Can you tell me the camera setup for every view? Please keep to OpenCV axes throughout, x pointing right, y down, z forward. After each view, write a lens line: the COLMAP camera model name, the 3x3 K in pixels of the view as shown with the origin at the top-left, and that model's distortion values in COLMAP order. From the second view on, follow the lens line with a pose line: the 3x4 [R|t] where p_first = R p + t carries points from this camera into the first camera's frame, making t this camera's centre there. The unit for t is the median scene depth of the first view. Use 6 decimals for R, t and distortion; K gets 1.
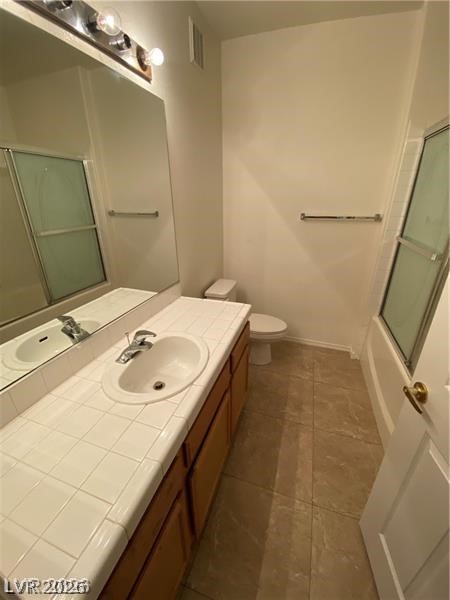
lens RADIAL K [[246.1, 0, 224.0], [0, 246.1, 291.0], [0, 0, 1]] dist [0.011841, -0.016944]
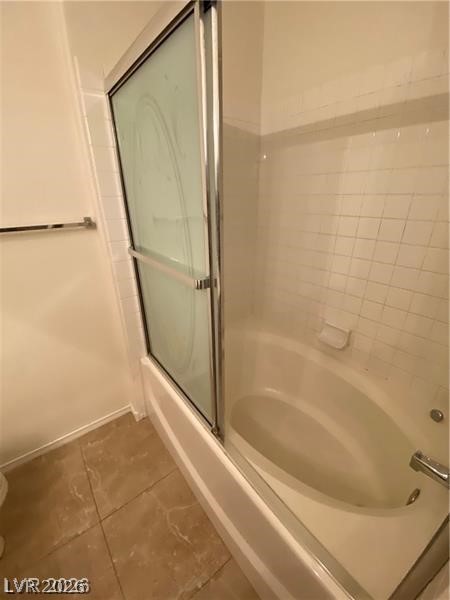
lens RADIAL K [[246.1, 0, 224.0], [0, 246.1, 291.0], [0, 0, 1]] dist [0.011841, -0.016944]
pose [[0.548141, -0.313097, 0.775572, 0.255021], [0.327699, 0.933547, 0.145268, -0.108368], [-0.769516, 0.174527, 0.614317, 0.359638]]
